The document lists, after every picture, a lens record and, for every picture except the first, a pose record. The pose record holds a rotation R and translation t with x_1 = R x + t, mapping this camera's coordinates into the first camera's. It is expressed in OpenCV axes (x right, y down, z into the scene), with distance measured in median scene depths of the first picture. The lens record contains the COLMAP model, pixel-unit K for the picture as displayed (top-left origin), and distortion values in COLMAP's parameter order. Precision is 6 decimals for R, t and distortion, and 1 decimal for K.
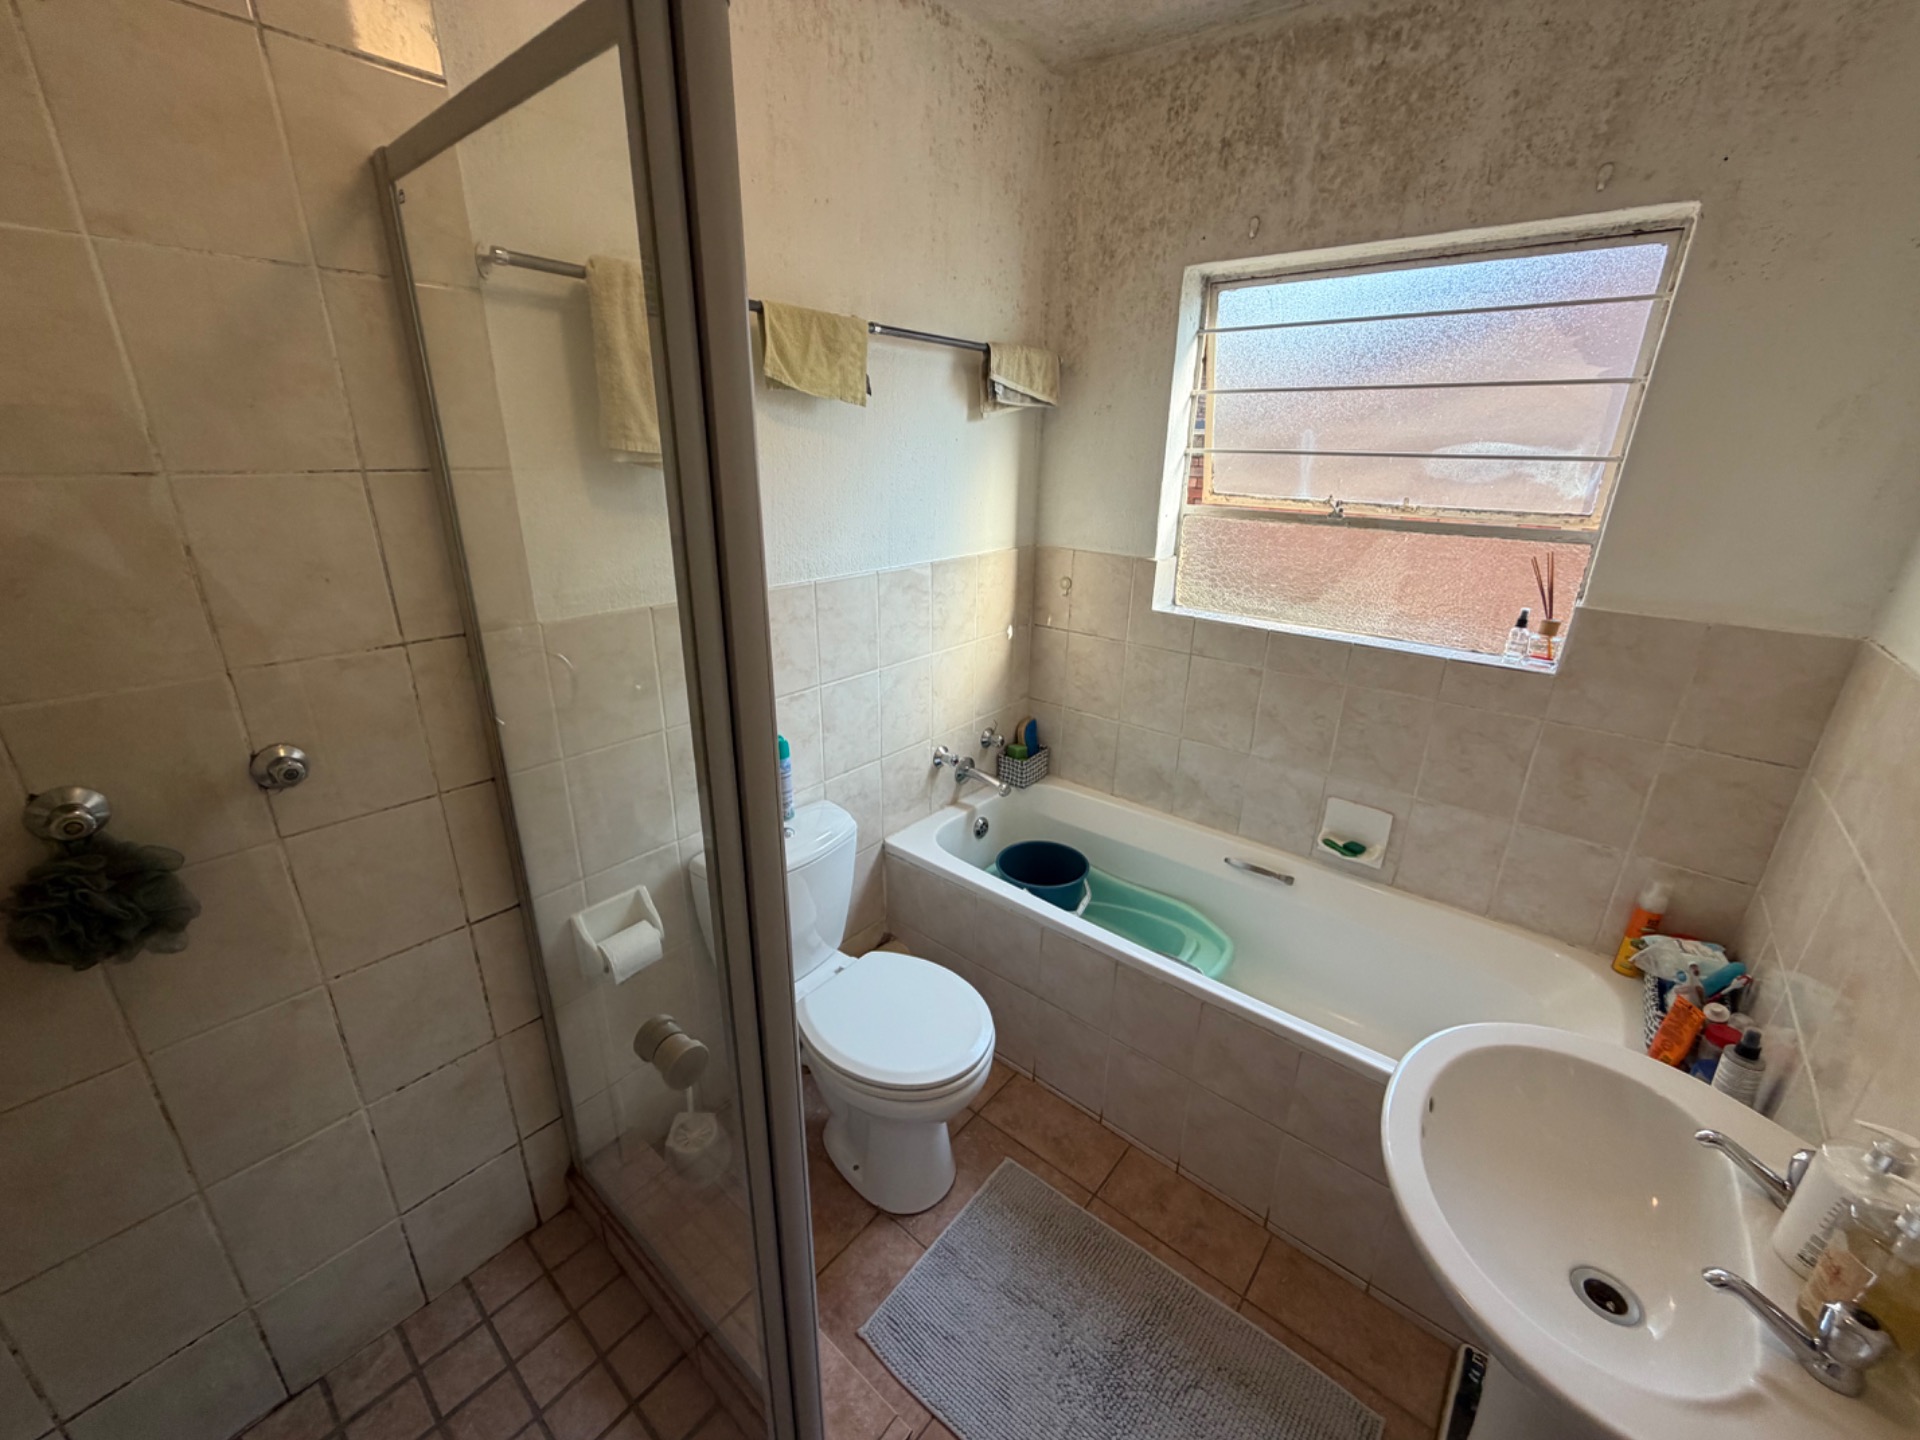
lens RADIAL K [[764.6, 0, 952.7], [0, 764.6, 722.5], [0, 0, 1]] dist [0.000560, -0.000302]
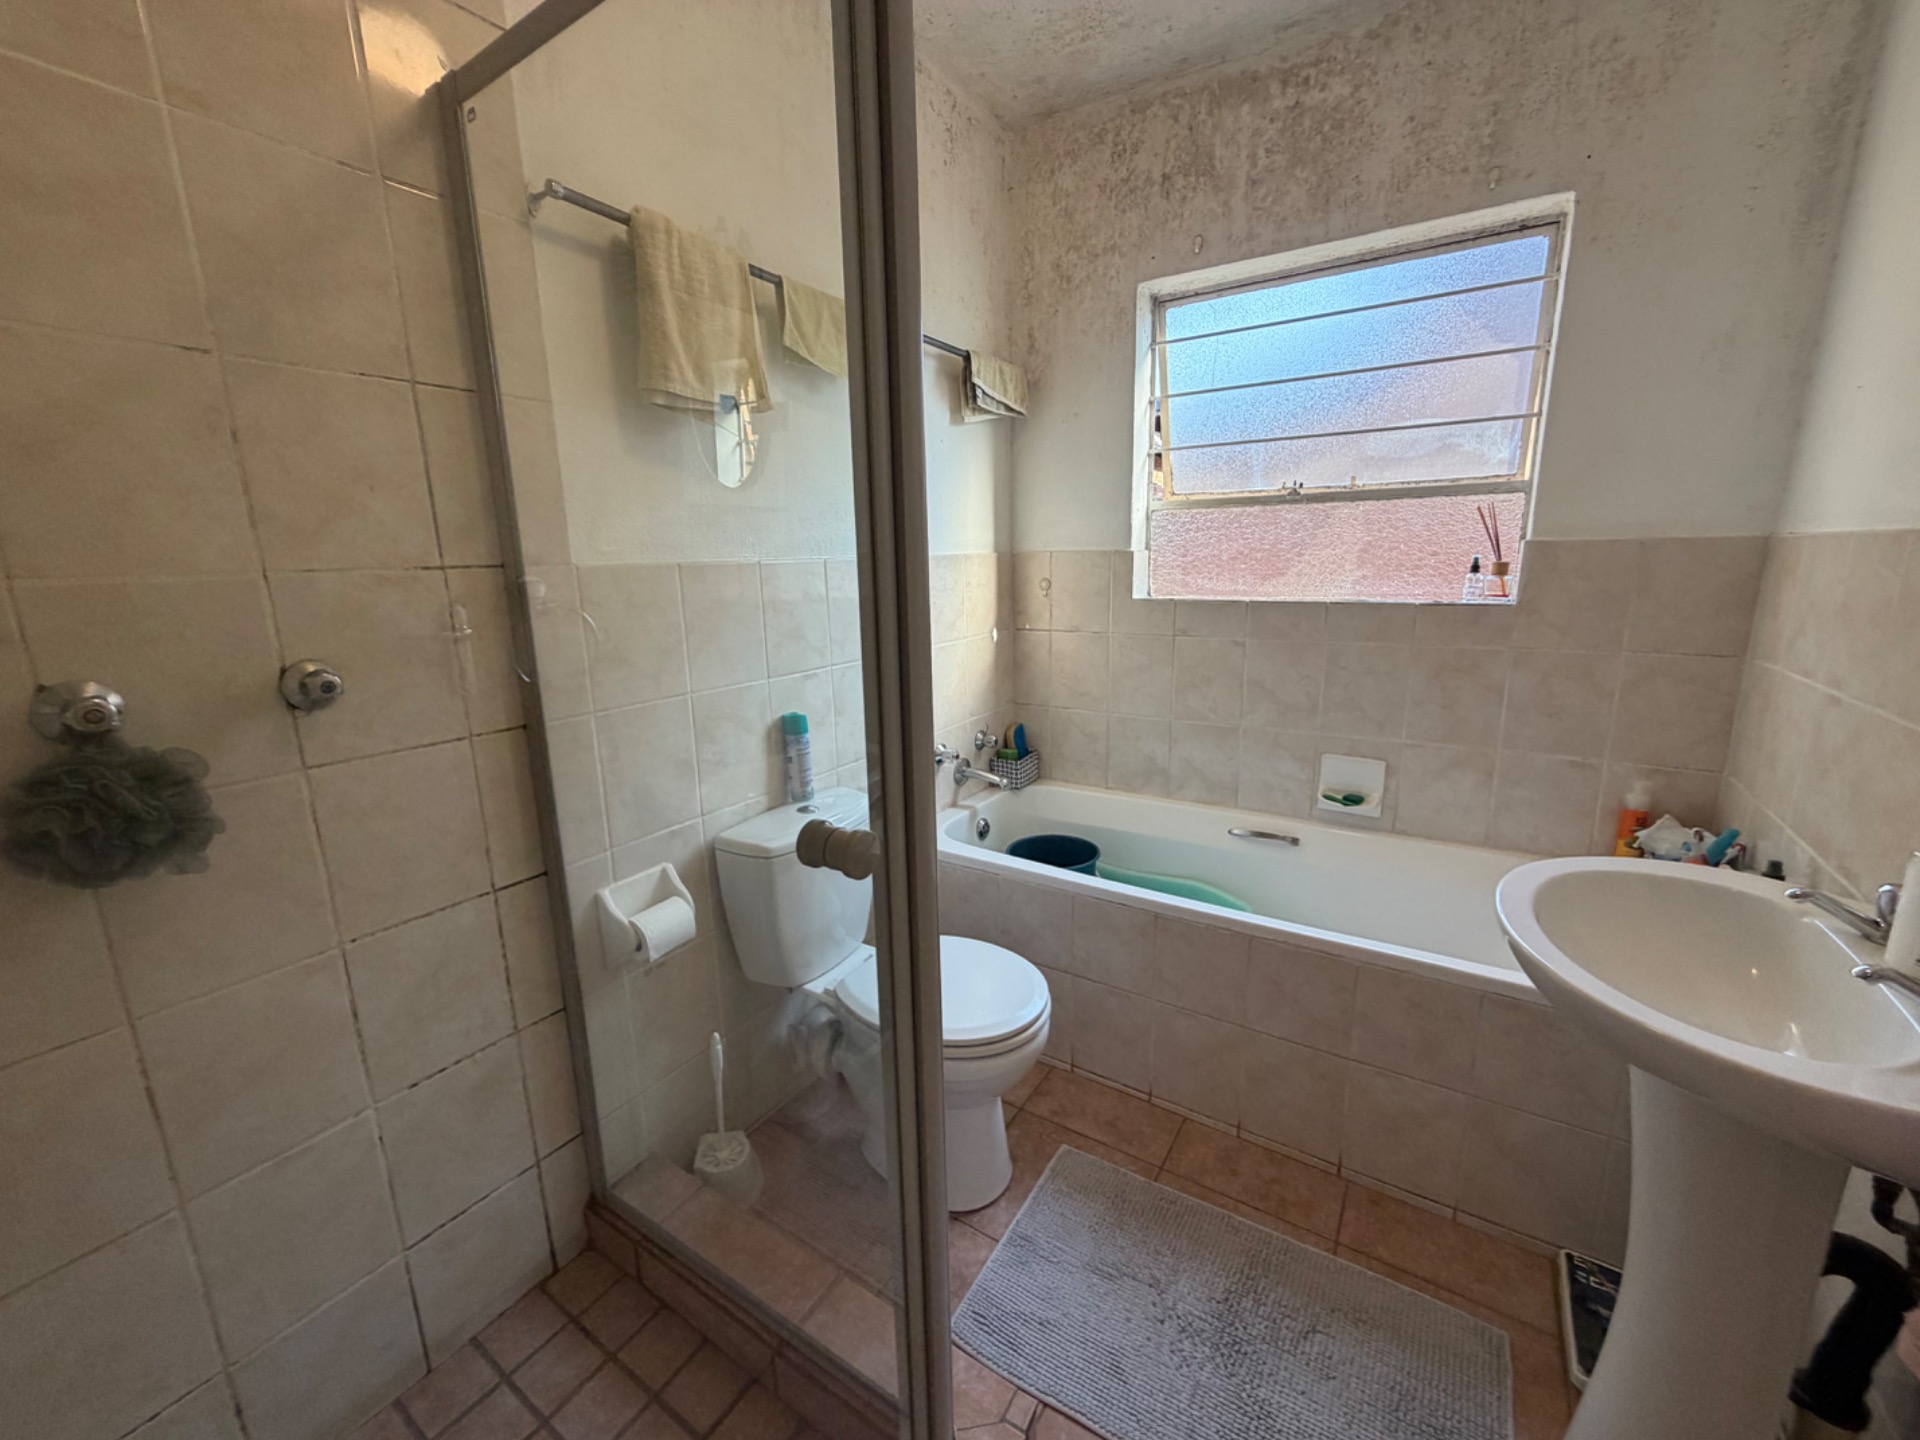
lens RADIAL K [[764.6, 0, 952.7], [0, 764.6, 723.8], [0, 0, 1]] dist [0.000560, -0.000302]
pose [[0.992084, -0.063581, 0.108290, -0.160409], [0.077423, 0.988639, -0.128834, 0.205244], [-0.098868, 0.136198, 0.985736, 0.020993]]
